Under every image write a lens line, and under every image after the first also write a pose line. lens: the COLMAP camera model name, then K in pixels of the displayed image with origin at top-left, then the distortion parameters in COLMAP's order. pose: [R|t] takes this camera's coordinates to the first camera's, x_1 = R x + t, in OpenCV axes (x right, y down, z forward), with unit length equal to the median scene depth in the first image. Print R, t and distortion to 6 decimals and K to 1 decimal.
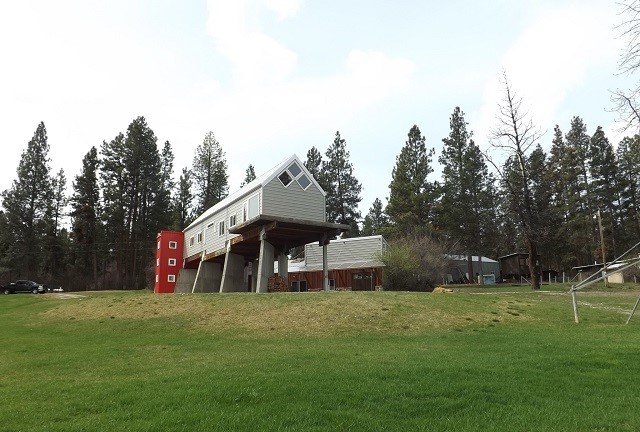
lens RADIAL K [[469.2, 0, 315.1], [0, 469.2, 231.4], [0, 0, 1]] dist [-0.046311, 0.005463]
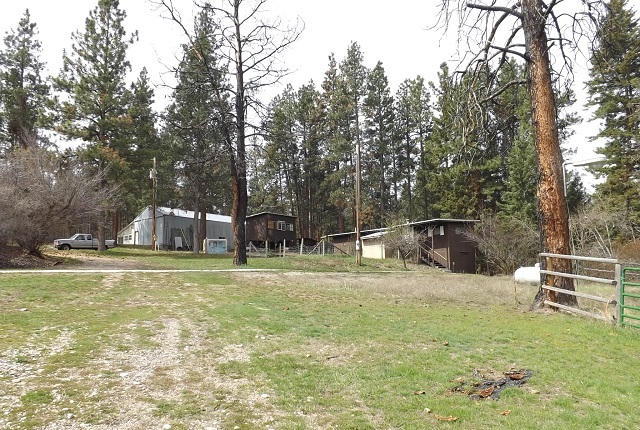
lens RADIAL K [[469.2, 0, 321.0], [0, 469.2, 215.2], [0, 0, 1]] dist [-0.046311, 0.005463]
pose [[0.911773, 0.067688, 0.405079, 0.216156], [-0.081084, 0.996579, 0.015982, 0.031529], [-0.402612, -0.047418, 0.914142, 0.291152]]
